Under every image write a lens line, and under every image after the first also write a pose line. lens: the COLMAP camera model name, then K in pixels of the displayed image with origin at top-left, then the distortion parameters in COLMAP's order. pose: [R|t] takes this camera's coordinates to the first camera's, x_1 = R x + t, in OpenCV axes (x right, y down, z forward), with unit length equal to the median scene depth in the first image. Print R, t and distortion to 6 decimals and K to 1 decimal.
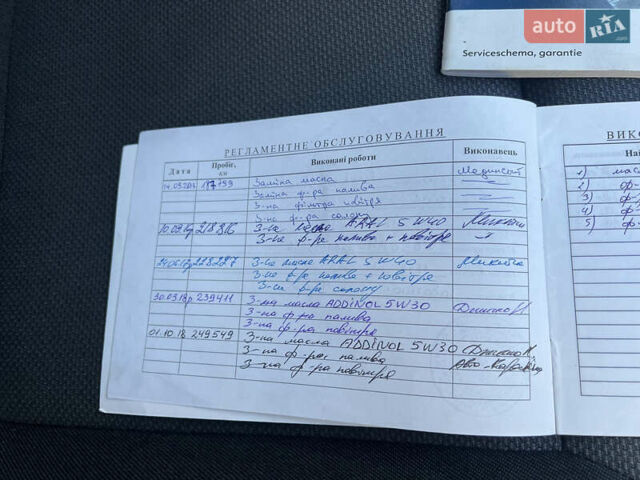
lens RADIAL K [[481.2, 0, 331.6], [0, 481.2, 249.8], [0, 0, 1]] dist [0.041743, -0.029755]
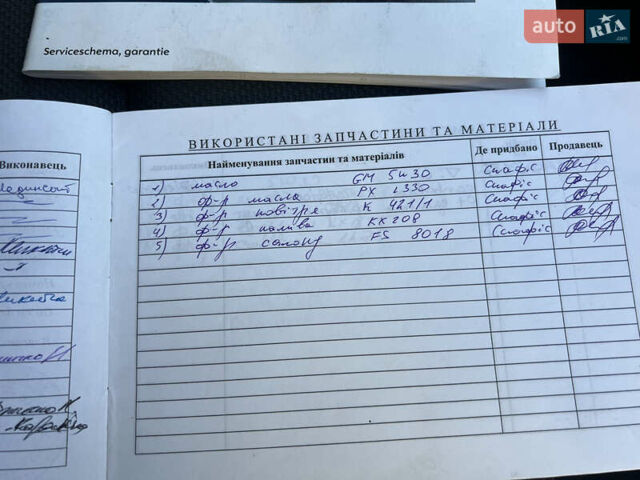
lens RADIAL K [[481.2, 0, 321.8], [0, 481.2, 238.5], [0, 0, 1]] dist [0.041743, -0.029755]
pose [[0.996924, -0.033421, 0.070894, 0.748377], [0.035832, 0.998812, -0.033014, -0.030319], [-0.069707, 0.035453, 0.996937, 0.126256]]
